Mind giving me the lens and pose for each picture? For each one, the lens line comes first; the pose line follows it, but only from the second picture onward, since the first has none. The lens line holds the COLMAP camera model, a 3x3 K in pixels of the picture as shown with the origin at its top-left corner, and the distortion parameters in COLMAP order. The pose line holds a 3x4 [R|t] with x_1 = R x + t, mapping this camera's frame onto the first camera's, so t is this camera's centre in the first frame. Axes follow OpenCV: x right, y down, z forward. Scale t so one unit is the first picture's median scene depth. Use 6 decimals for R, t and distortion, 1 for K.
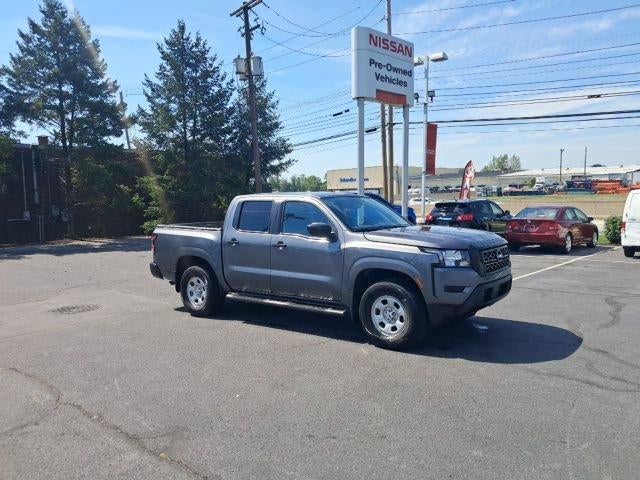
lens RADIAL K [[494.4, 0, 334.4], [0, 494.4, 238.5], [0, 0, 1]] dist [0.085816, -0.181886]
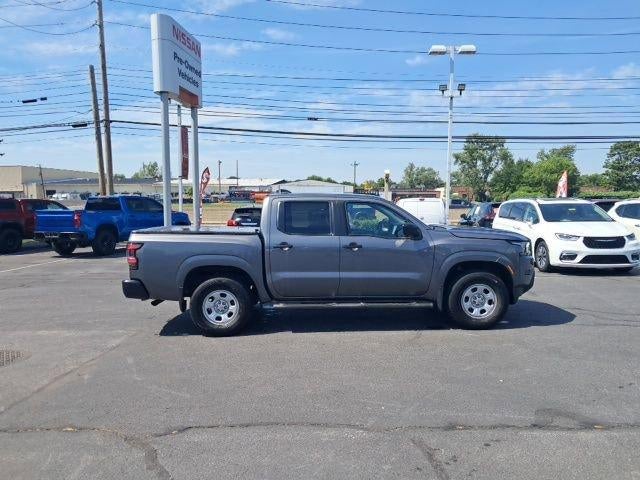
lens RADIAL K [[496.1, 0, 329.8], [0, 496.1, 247.4], [0, 0, 1]] dist [0.043148, -0.083953]
pose [[0.786791, -0.040570, 0.615885, -0.281405], [0.039140, 0.999109, 0.015813, -0.000798], [-0.615978, 0.011664, 0.787677, 0.093191]]
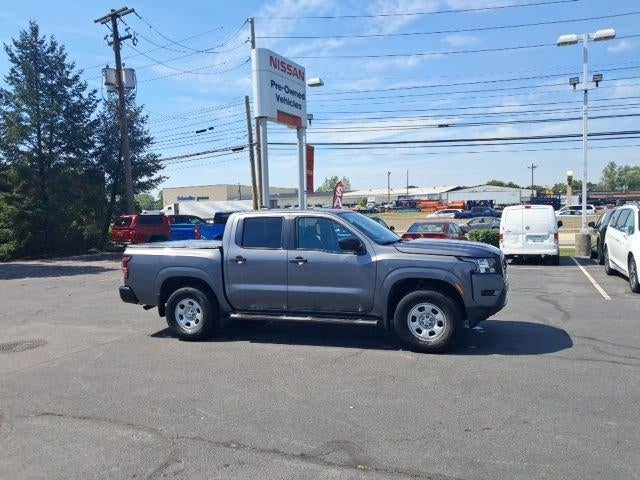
lens RADIAL K [[493.2, 0, 323.9], [0, 493.2, 239.2], [0, 0, 1]] dist [0.046210, -0.067623]
pose [[0.954467, -0.022143, 0.297495, -0.133791], [0.032966, 0.998963, -0.031410, 0.001008], [-0.296491, 0.039787, 0.954207, 0.010478]]
